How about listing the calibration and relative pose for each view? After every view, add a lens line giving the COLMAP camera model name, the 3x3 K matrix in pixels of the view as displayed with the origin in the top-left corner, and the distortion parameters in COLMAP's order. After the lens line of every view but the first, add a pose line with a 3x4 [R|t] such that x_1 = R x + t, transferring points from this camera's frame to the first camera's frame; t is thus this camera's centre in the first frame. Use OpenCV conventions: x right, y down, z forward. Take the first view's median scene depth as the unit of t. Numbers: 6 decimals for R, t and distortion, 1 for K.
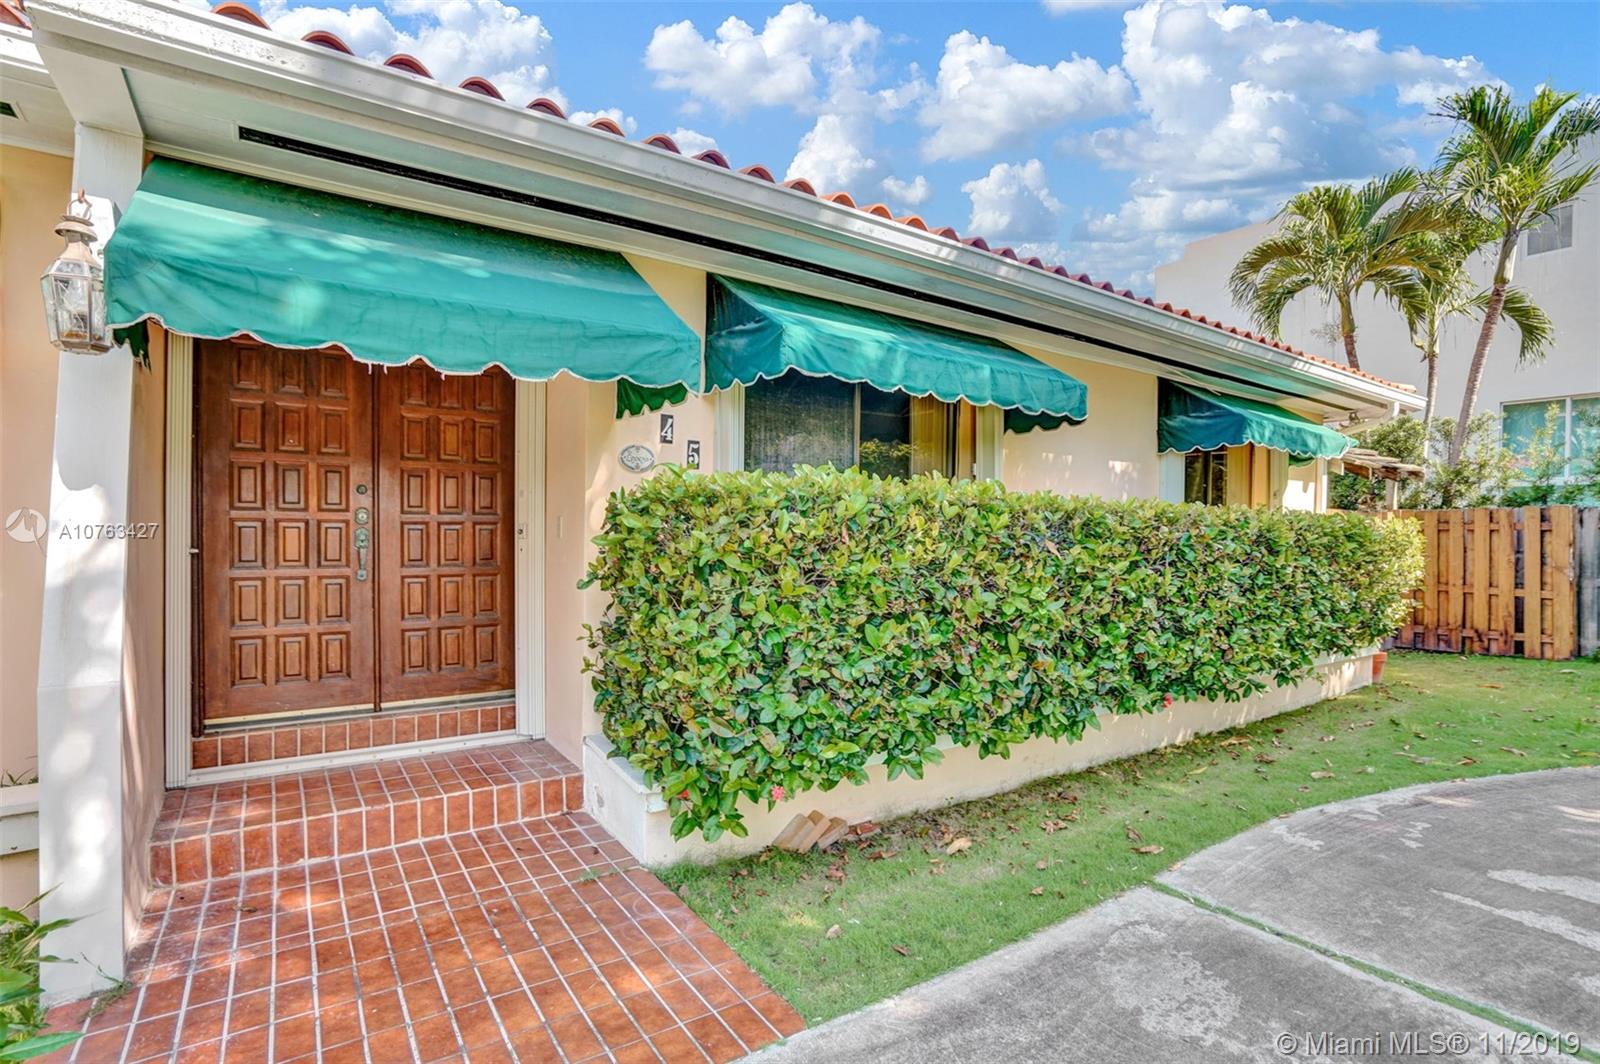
lens RADIAL K [[775.8, 0, 799.1], [0, 775.8, 544.4], [0, 0, 1]] dist [-0.035180, 0.000436]
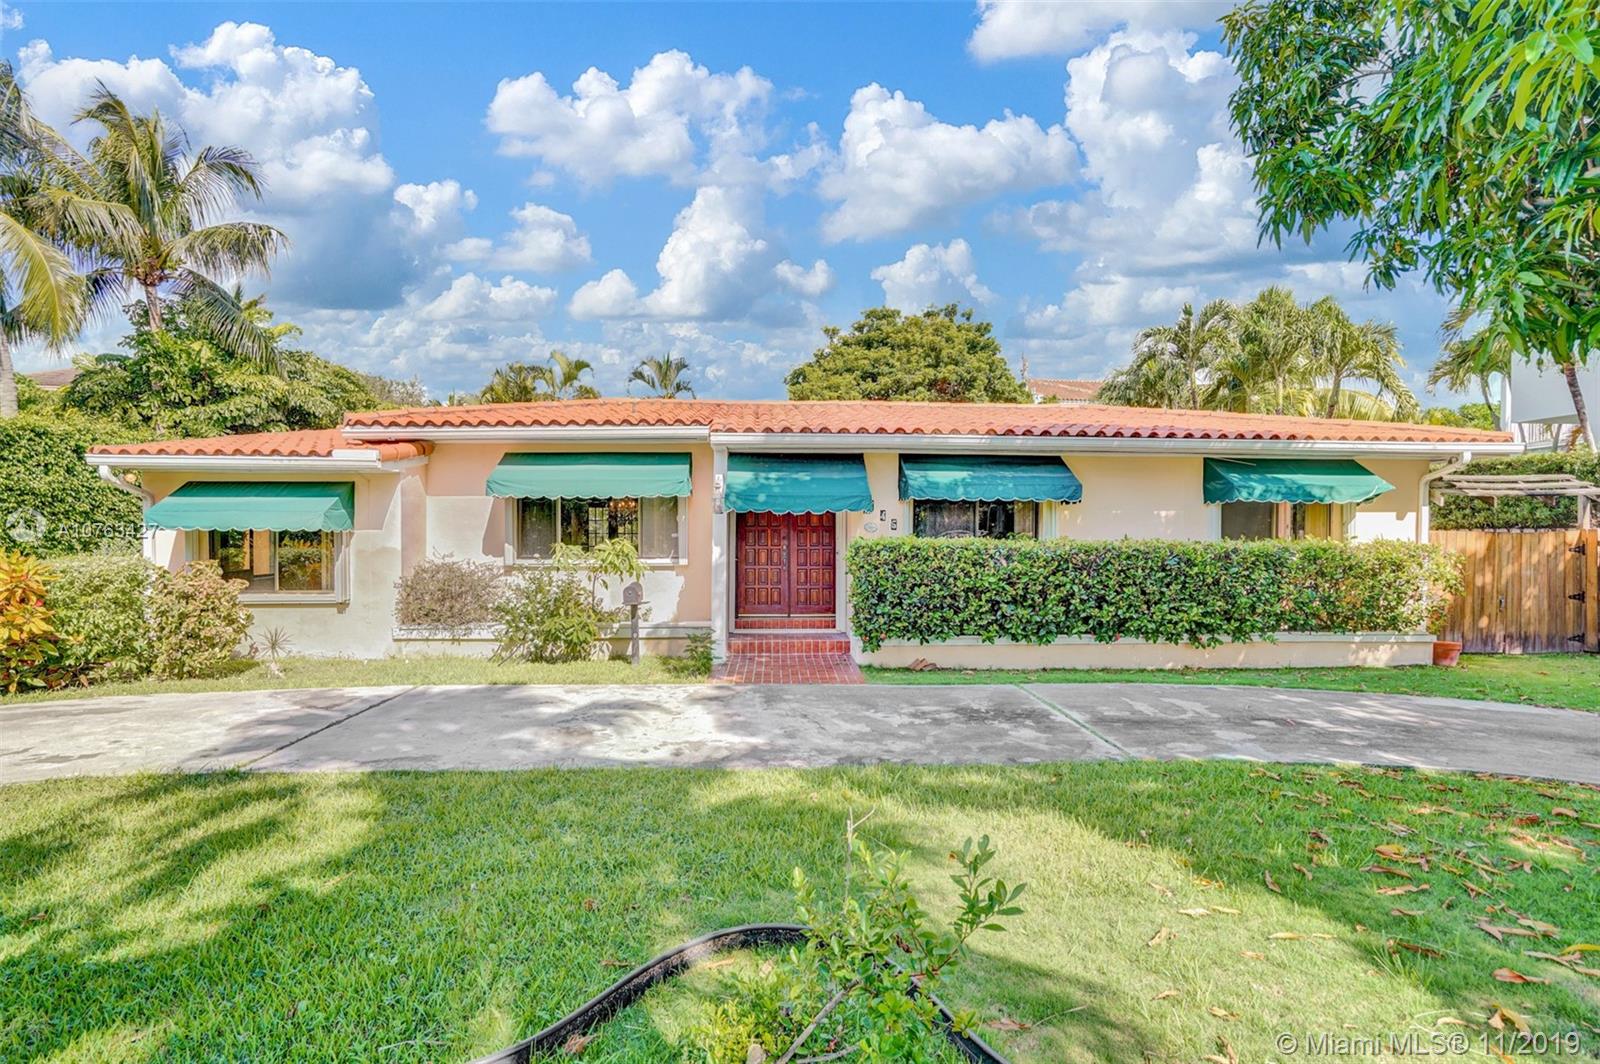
lens RADIAL K [[750.7, 0, 790.1], [0, 750.7, 540.1], [0, 0, 1]] dist [-0.027315, 0.000402]
pose [[0.841037, -0.000902, -0.540977, 0.997822], [-0.003568, 0.999968, -0.007215, -0.046746], [0.540966, 0.007998, 0.841006, -1.390016]]
